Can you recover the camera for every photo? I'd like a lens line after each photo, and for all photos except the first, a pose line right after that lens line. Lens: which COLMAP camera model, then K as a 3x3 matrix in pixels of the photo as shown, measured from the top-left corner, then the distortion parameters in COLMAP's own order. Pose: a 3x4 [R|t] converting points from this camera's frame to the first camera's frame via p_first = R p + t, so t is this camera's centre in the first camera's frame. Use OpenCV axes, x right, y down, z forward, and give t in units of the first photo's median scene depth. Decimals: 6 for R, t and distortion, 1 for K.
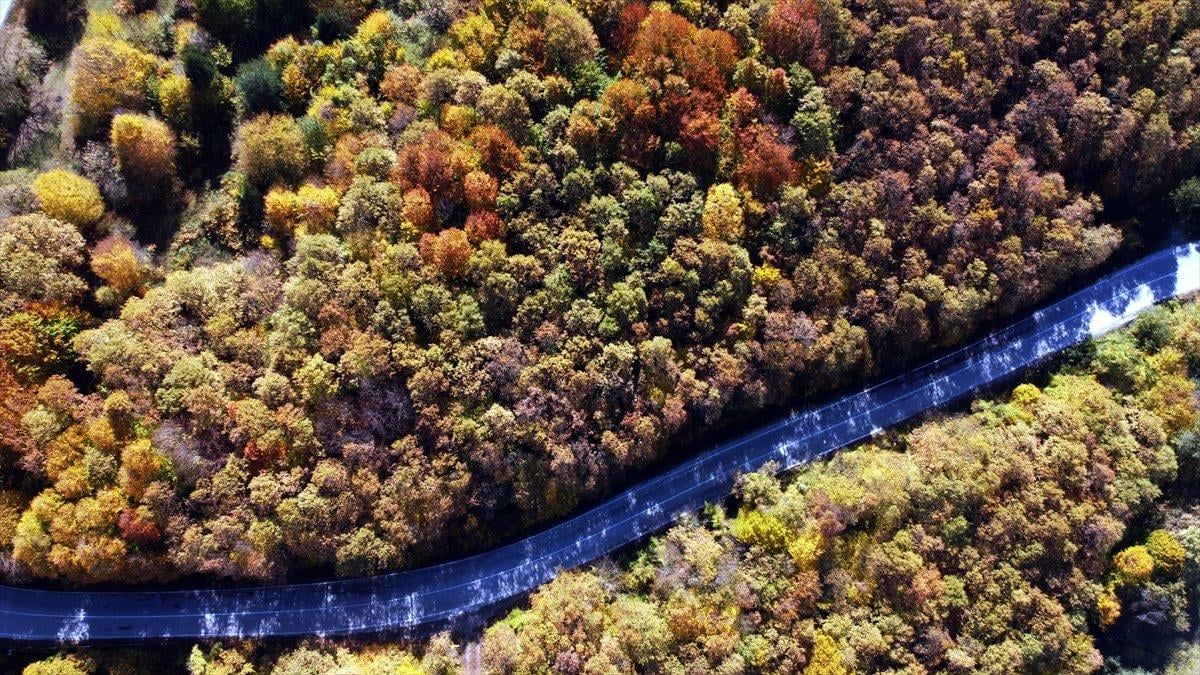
lens RADIAL K [[902.1, 0, 598.0], [0, 902.1, 329.6], [0, 0, 1]] dist [0.008681, -0.005756]
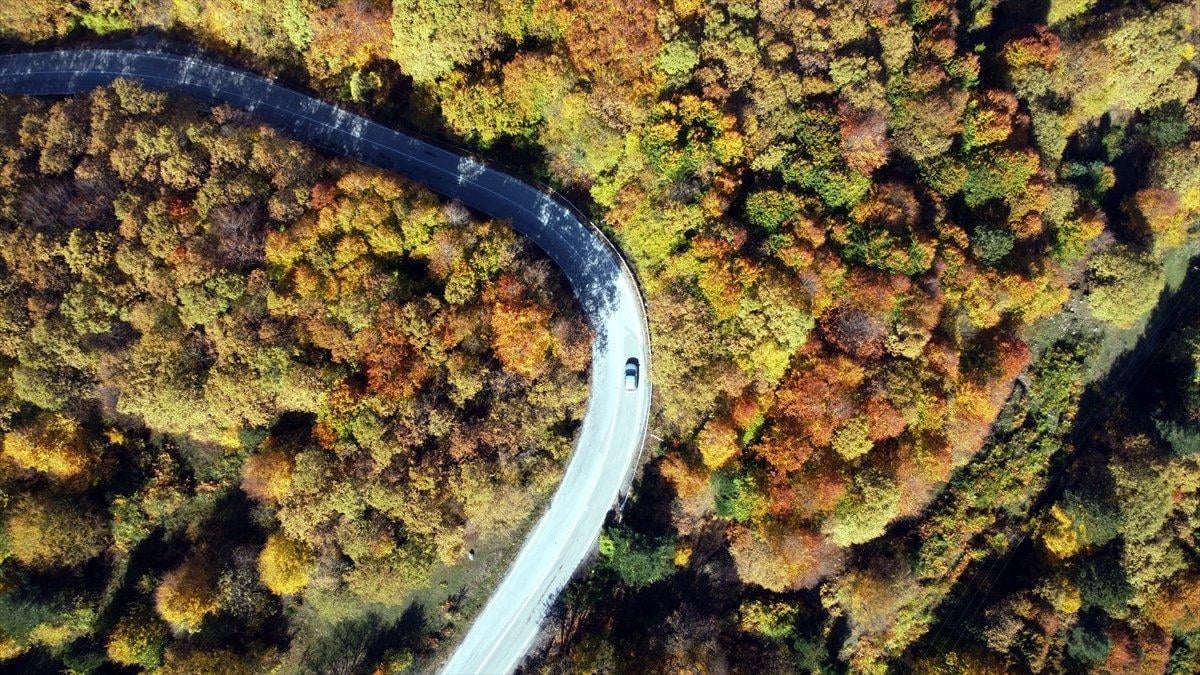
lens RADIAL K [[902.1, 0, 598.0], [0, 902.1, 329.6], [0, 0, 1]] dist [0.008681, -0.005756]
pose [[-0.920632, -0.390324, -0.009149, -0.780600], [0.365116, -0.869004, 0.333950, -0.132916], [-0.138300, 0.304105, 0.942546, 0.035087]]
